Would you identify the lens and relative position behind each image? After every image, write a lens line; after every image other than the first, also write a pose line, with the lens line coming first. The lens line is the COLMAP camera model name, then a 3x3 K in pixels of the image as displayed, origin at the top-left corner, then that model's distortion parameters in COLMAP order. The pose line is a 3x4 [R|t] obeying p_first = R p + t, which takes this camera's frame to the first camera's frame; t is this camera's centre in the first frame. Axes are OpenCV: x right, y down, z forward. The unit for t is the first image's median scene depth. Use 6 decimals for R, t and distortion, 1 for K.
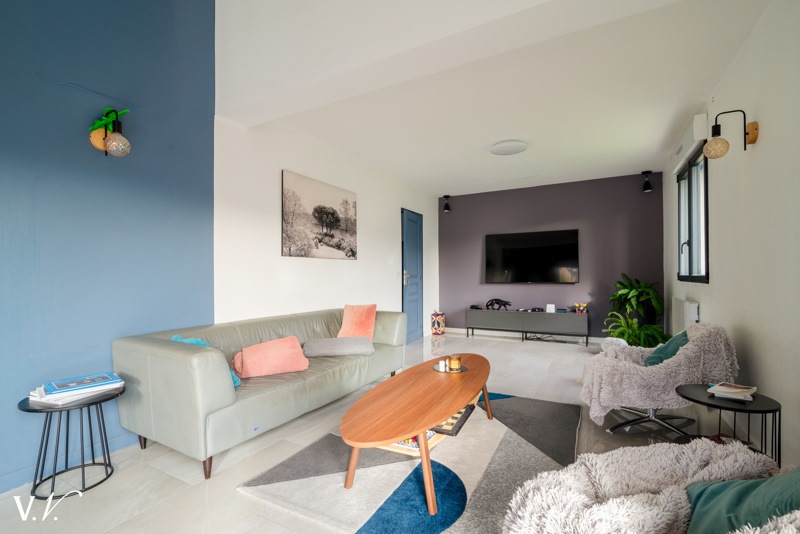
lens RADIAL K [[369.4, 0, 403.7], [0, 369.4, 269.7], [0, 0, 1]] dist [-0.005326, -0.000068]
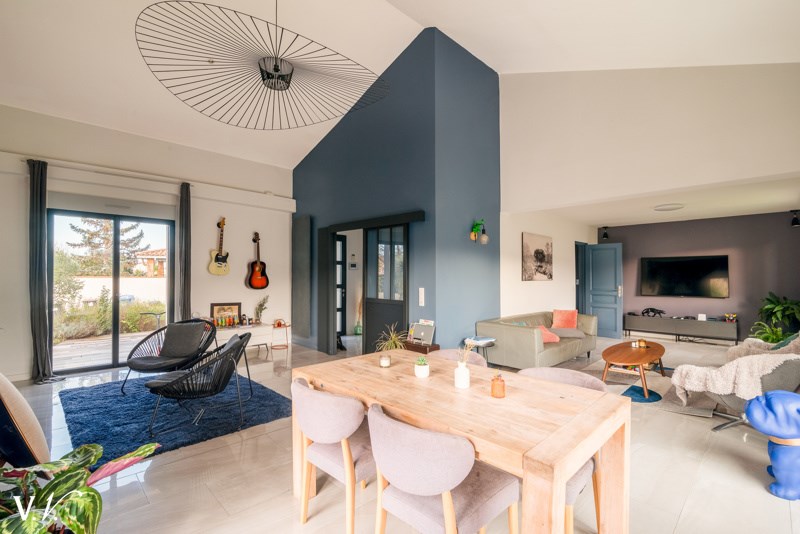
lens RADIAL K [[369.4, 0, 396.2], [0, 369.4, 268.3], [0, 0, 1]] dist [-0.005326, -0.000068]
pose [[0.952880, 0.003506, -0.303327, -0.268847], [-0.005573, 0.999967, -0.005950, -0.060957], [0.303296, 0.007361, 0.952868, -0.640768]]
